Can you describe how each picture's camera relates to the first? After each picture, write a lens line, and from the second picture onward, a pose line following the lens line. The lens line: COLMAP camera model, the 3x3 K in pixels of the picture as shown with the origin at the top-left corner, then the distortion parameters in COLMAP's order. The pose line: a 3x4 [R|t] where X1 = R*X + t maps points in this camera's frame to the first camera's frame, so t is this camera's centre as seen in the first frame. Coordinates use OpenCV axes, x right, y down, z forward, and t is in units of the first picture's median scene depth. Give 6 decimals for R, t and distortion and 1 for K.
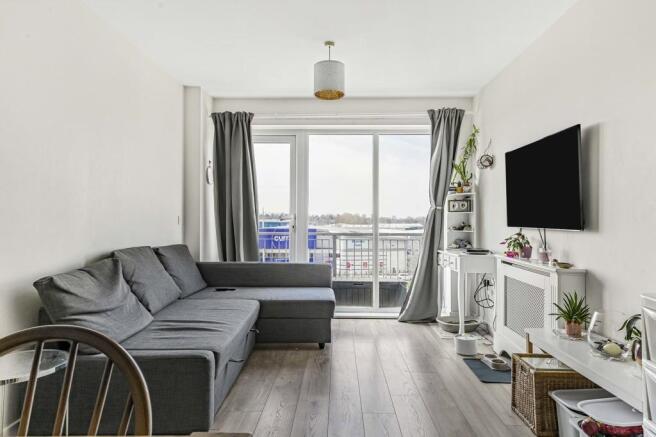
lens RADIAL K [[424.3, 0, 328.0], [0, 424.3, 218.5], [0, 0, 1]] dist [0.006867, 0.001326]
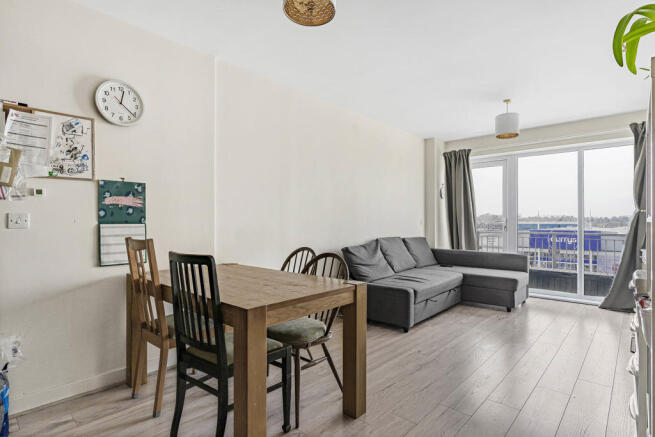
lens RADIAL K [[340.0, 0, 327.5], [0, 340.0, 218.5], [0, 0, 1]] dist [0.000017, -0.000039]
pose [[0.752823, -0.008175, -0.658172, 0.227052], [0.003499, 0.999958, -0.008419, -0.000062], [0.658213, 0.004035, 0.752821, -0.212953]]
